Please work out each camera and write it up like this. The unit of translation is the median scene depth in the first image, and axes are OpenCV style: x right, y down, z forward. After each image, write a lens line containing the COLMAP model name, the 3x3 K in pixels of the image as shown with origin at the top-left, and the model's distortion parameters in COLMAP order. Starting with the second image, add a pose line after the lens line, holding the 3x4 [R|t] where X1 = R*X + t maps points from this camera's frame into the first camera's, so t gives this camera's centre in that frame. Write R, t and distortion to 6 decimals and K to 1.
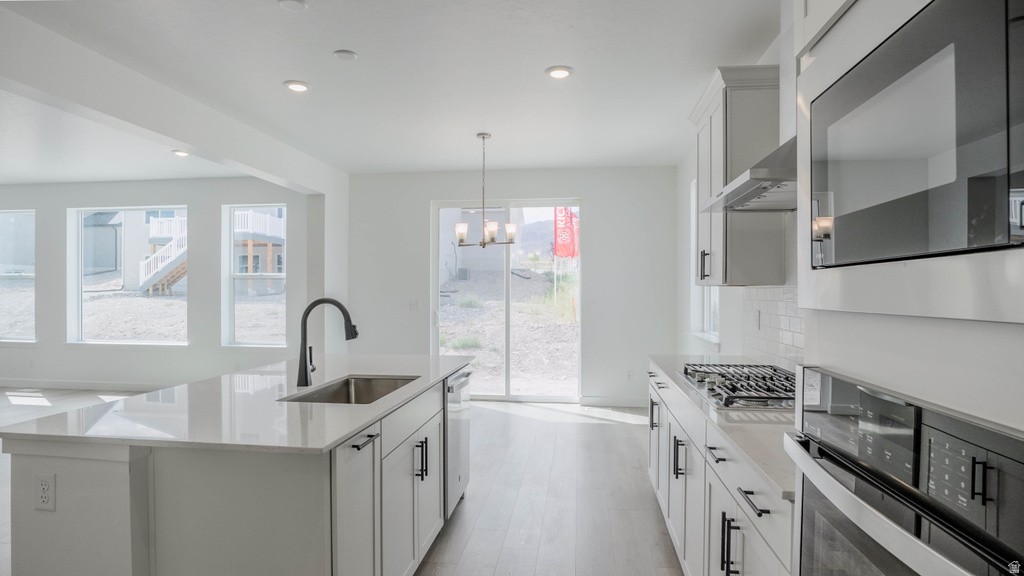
lens RADIAL K [[554.2, 0, 516.5], [0, 554.2, 293.0], [0, 0, 1]] dist [-0.038117, 0.009220]
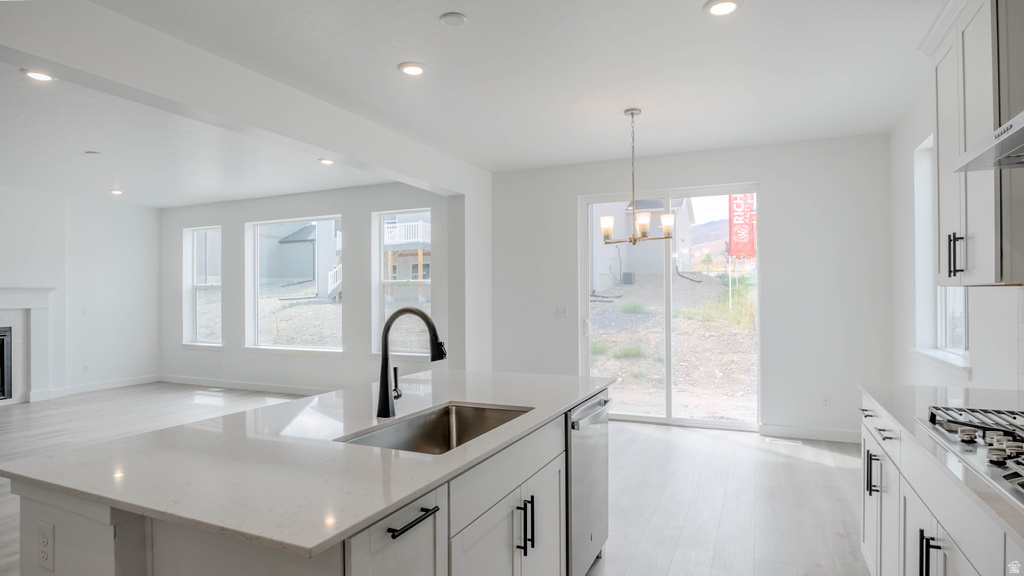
lens RADIAL K [[554.2, 0, 516.2], [0, 554.2, 294.3], [0, 0, 1]] dist [-0.038117, 0.009220]
pose [[0.954374, -0.009270, -0.298471, 0.017860], [0.007171, 0.999941, -0.008127, -0.000900], [0.298528, 0.005616, 0.954384, 0.132981]]
